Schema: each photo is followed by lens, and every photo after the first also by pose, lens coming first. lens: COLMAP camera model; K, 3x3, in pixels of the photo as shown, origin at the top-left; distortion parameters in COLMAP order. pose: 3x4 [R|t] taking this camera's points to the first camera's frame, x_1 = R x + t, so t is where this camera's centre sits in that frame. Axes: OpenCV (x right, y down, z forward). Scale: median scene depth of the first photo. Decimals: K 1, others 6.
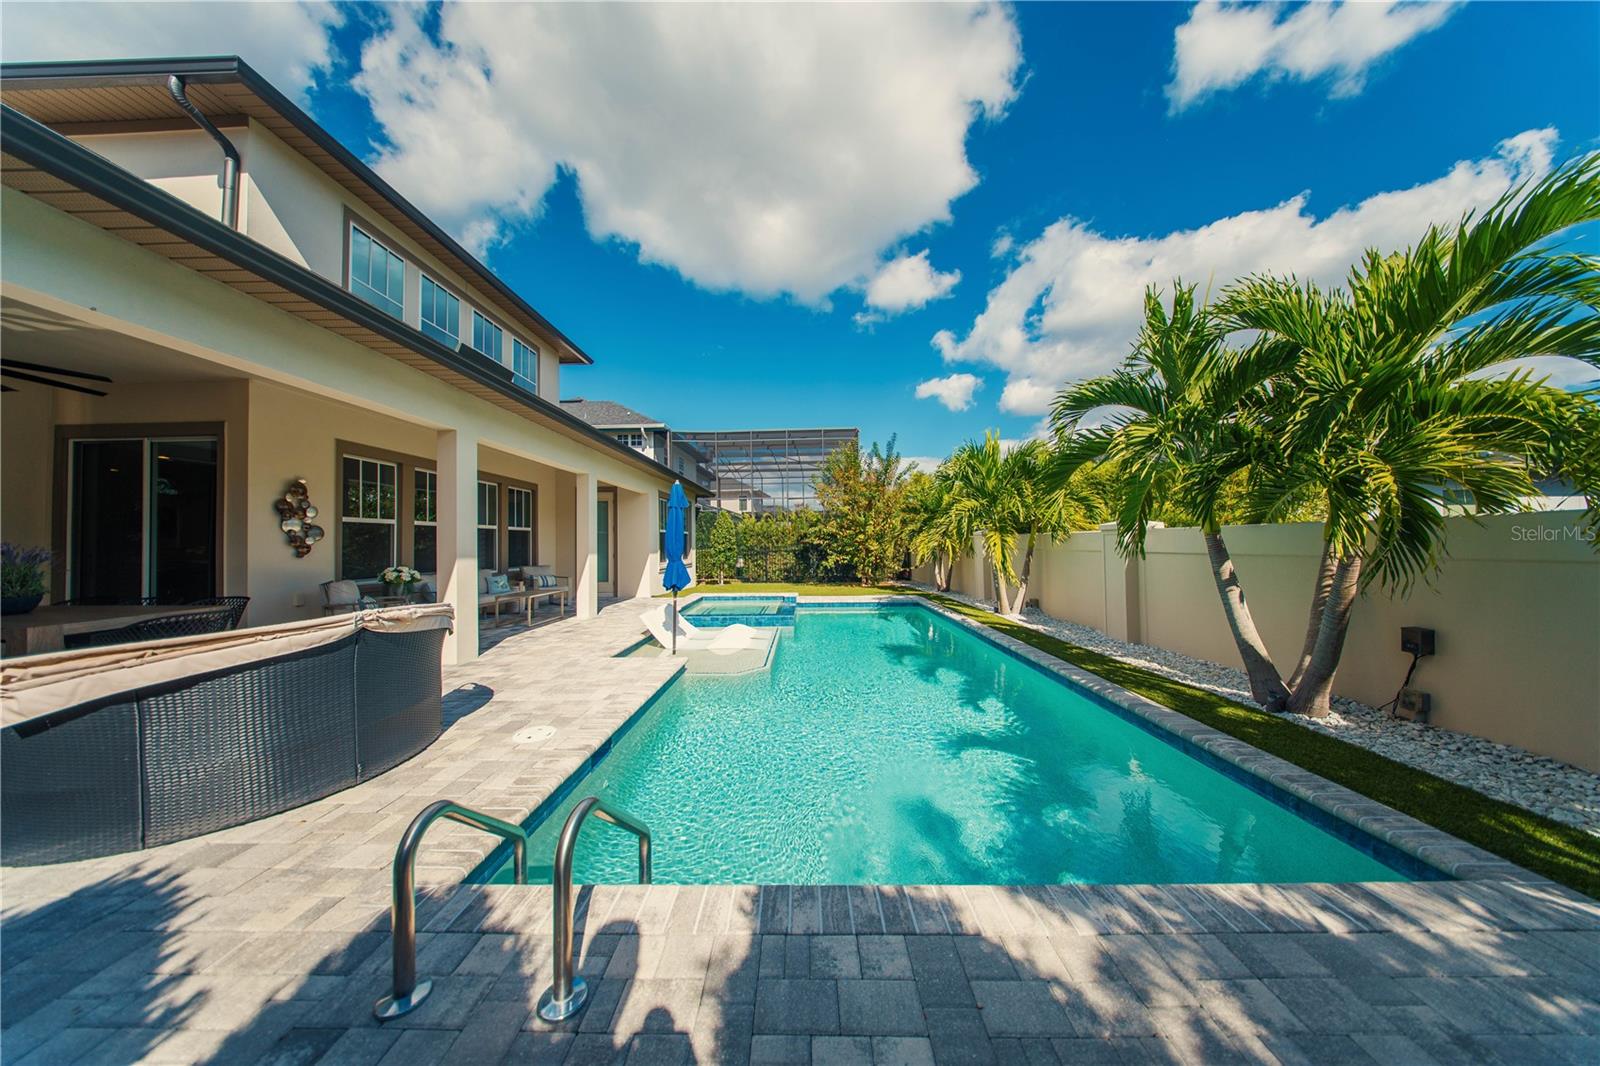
lens RADIAL K [[468.6, 0, 801.7], [0, 468.6, 535.0], [0, 0, 1]] dist [-0.004001, -0.000476]
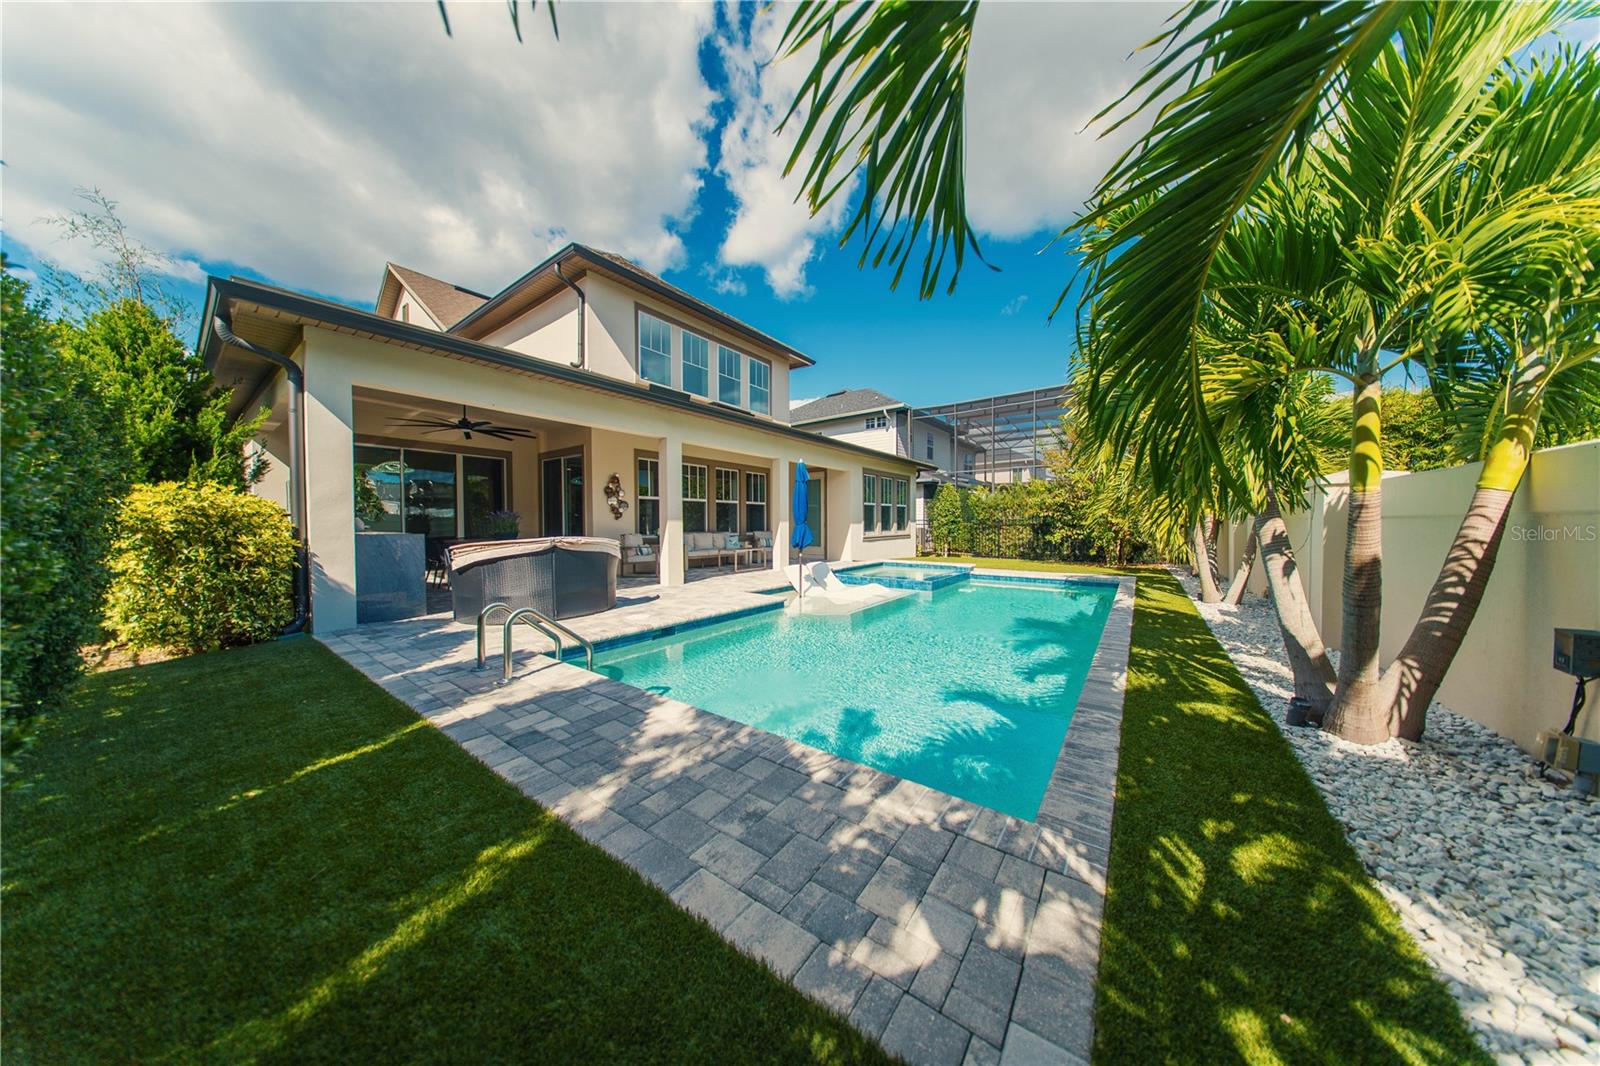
lens RADIAL K [[468.6, 0, 801.6], [0, 468.6, 534.4], [0, 0, 1]] dist [-0.004001, -0.000476]
pose [[0.815606, 0.022236, -0.578180, 0.529403], [0.005579, 0.998913, 0.046287, 0.028775], [0.578581, -0.040977, 0.814595, -0.021890]]
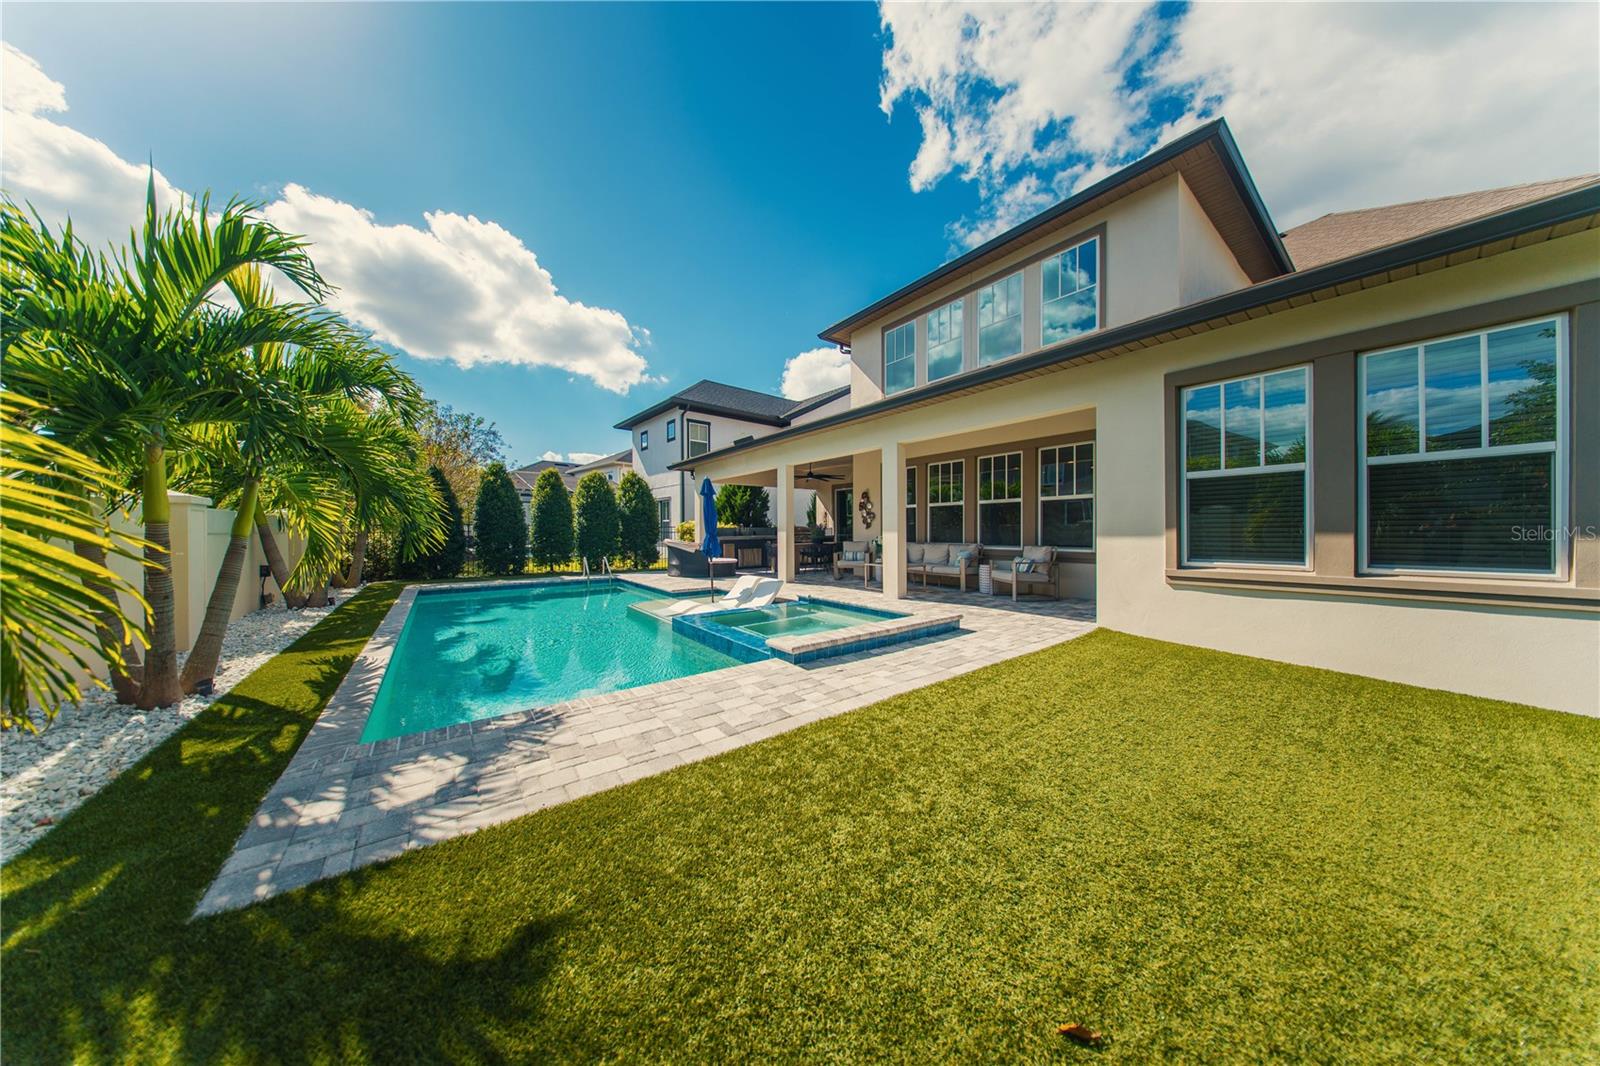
lens RADIAL K [[468.6, 0, 792.6], [0, 468.6, 537.1], [0, 0, 1]] dist [-0.004001, -0.000476]
pose [[-0.795223, 0.018878, -0.606023, 0.430370], [0.023351, 0.999727, 0.000500, 0.080476], [0.605867, -0.013754, -0.795447, 2.617183]]
